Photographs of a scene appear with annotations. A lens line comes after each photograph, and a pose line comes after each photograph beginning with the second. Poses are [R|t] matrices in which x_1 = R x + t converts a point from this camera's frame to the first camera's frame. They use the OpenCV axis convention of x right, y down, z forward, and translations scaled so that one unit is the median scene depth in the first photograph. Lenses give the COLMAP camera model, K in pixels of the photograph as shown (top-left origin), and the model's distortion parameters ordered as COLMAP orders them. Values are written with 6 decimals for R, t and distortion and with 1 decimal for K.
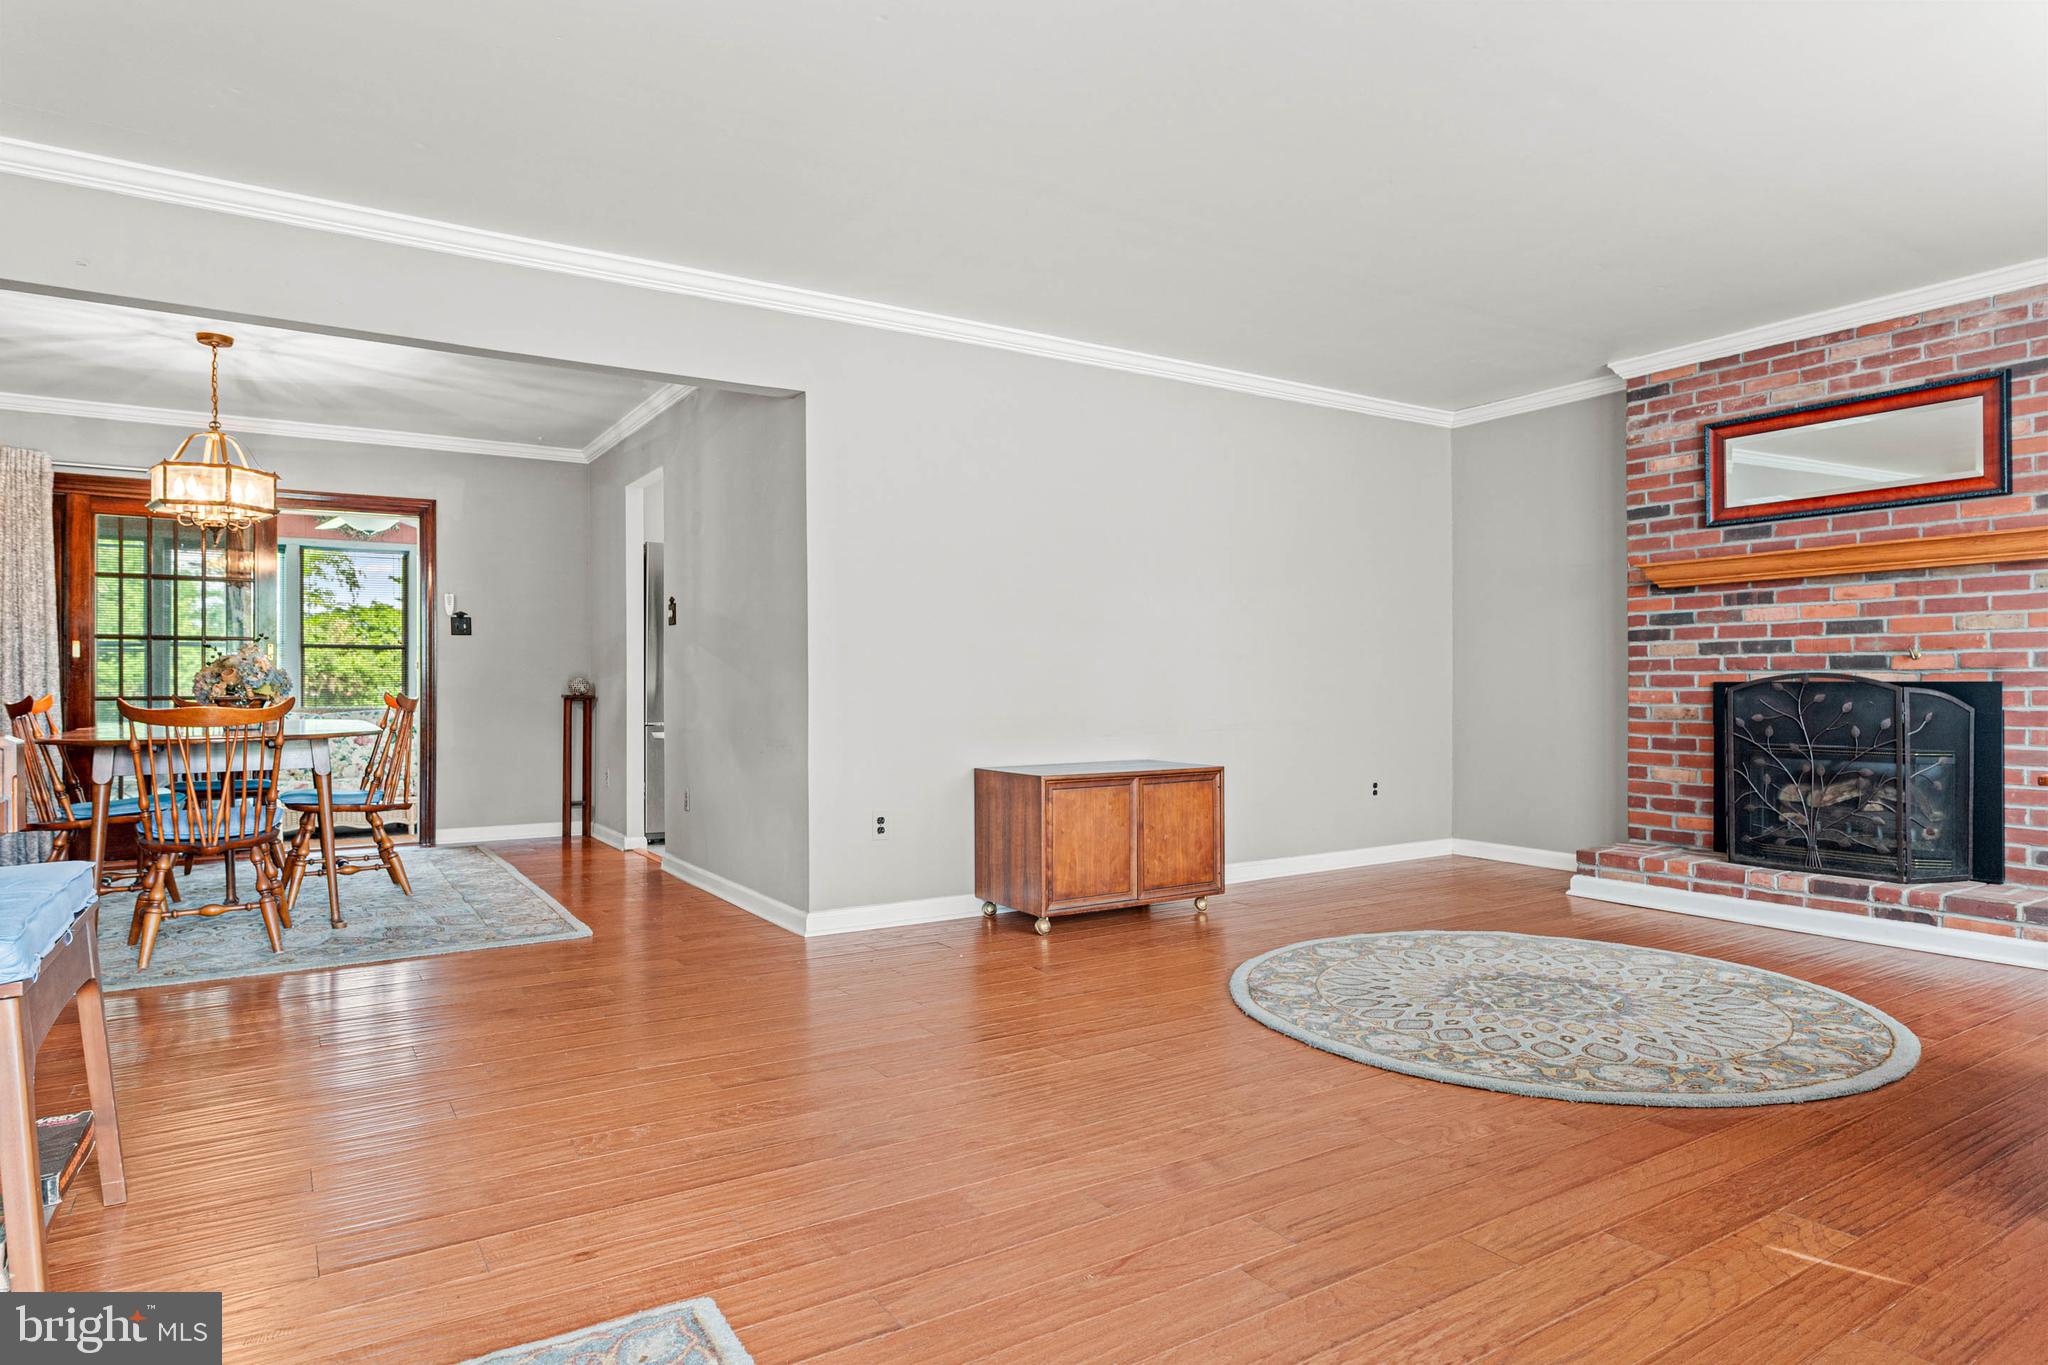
lens RADIAL K [[1178.4, 0, 1036.7], [0, 1178.4, 689.1], [0, 0, 1]] dist [0.003536, -0.003513]
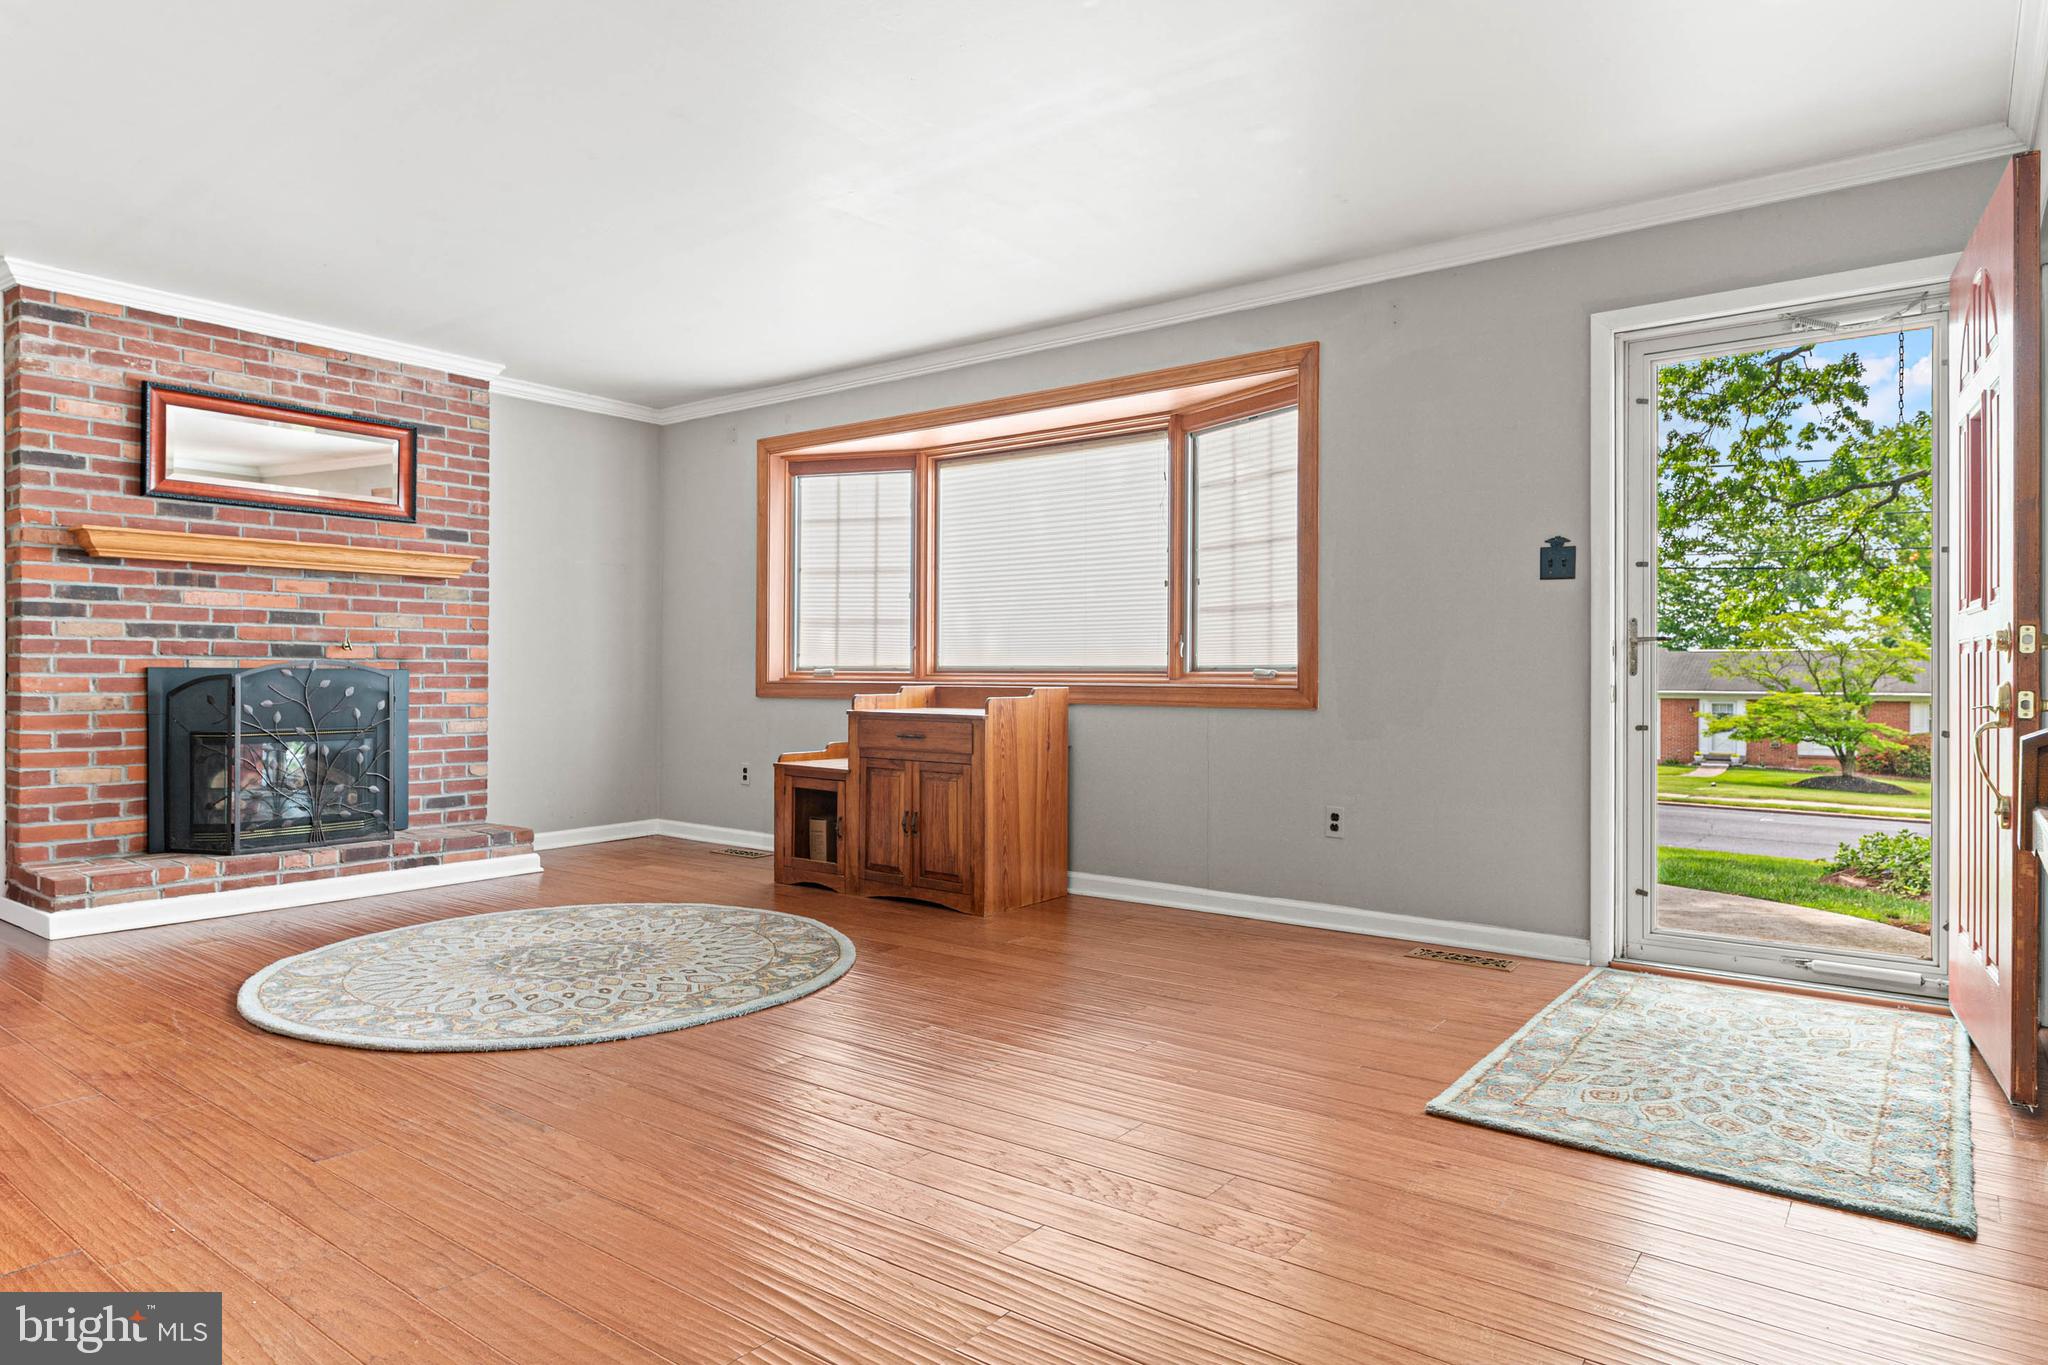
lens RADIAL K [[1178.4, 0, 1020.5], [0, 1178.4, 676.3], [0, 0, 1]] dist [0.003536, -0.003513]
pose [[-0.327588, 0.001370, 0.944820, -0.540619], [-0.000135, 0.999999, -0.001497, 0.002338], [-0.944821, -0.000618, -0.327588, 0.717357]]
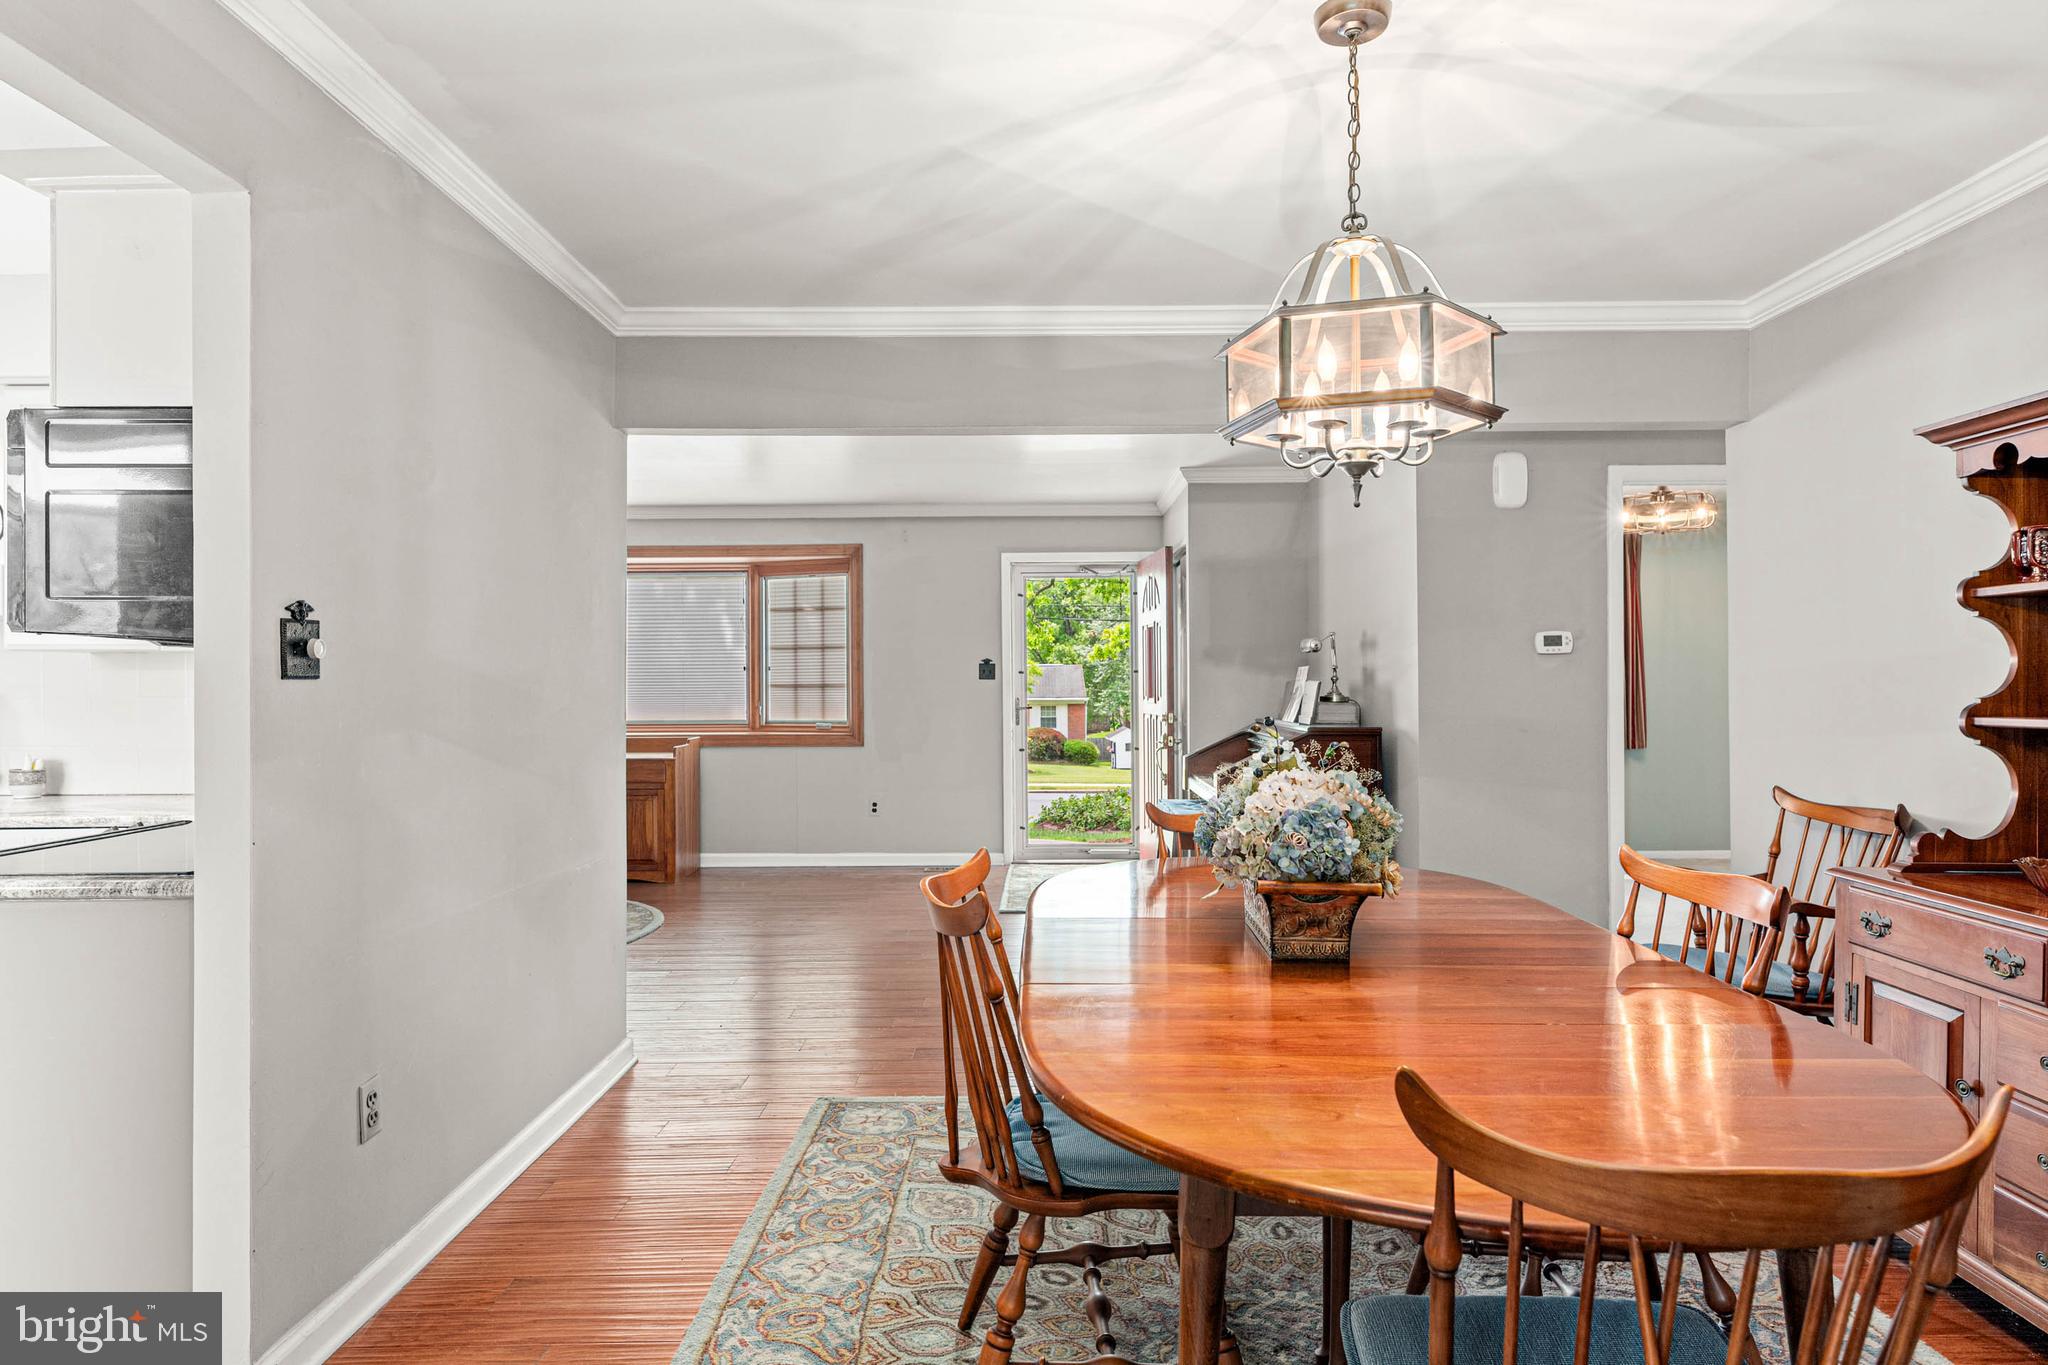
lens RADIAL K [[1178.4, 0, 1018.4], [0, 1178.4, 680.4], [0, 0, 1]] dist [0.003536, -0.003513]
pose [[-0.830737, 0.007911, 0.556609, -0.858003], [0.009405, 0.999956, -0.000174, -0.063856], [-0.556585, 0.005090, -0.830775, 1.461782]]
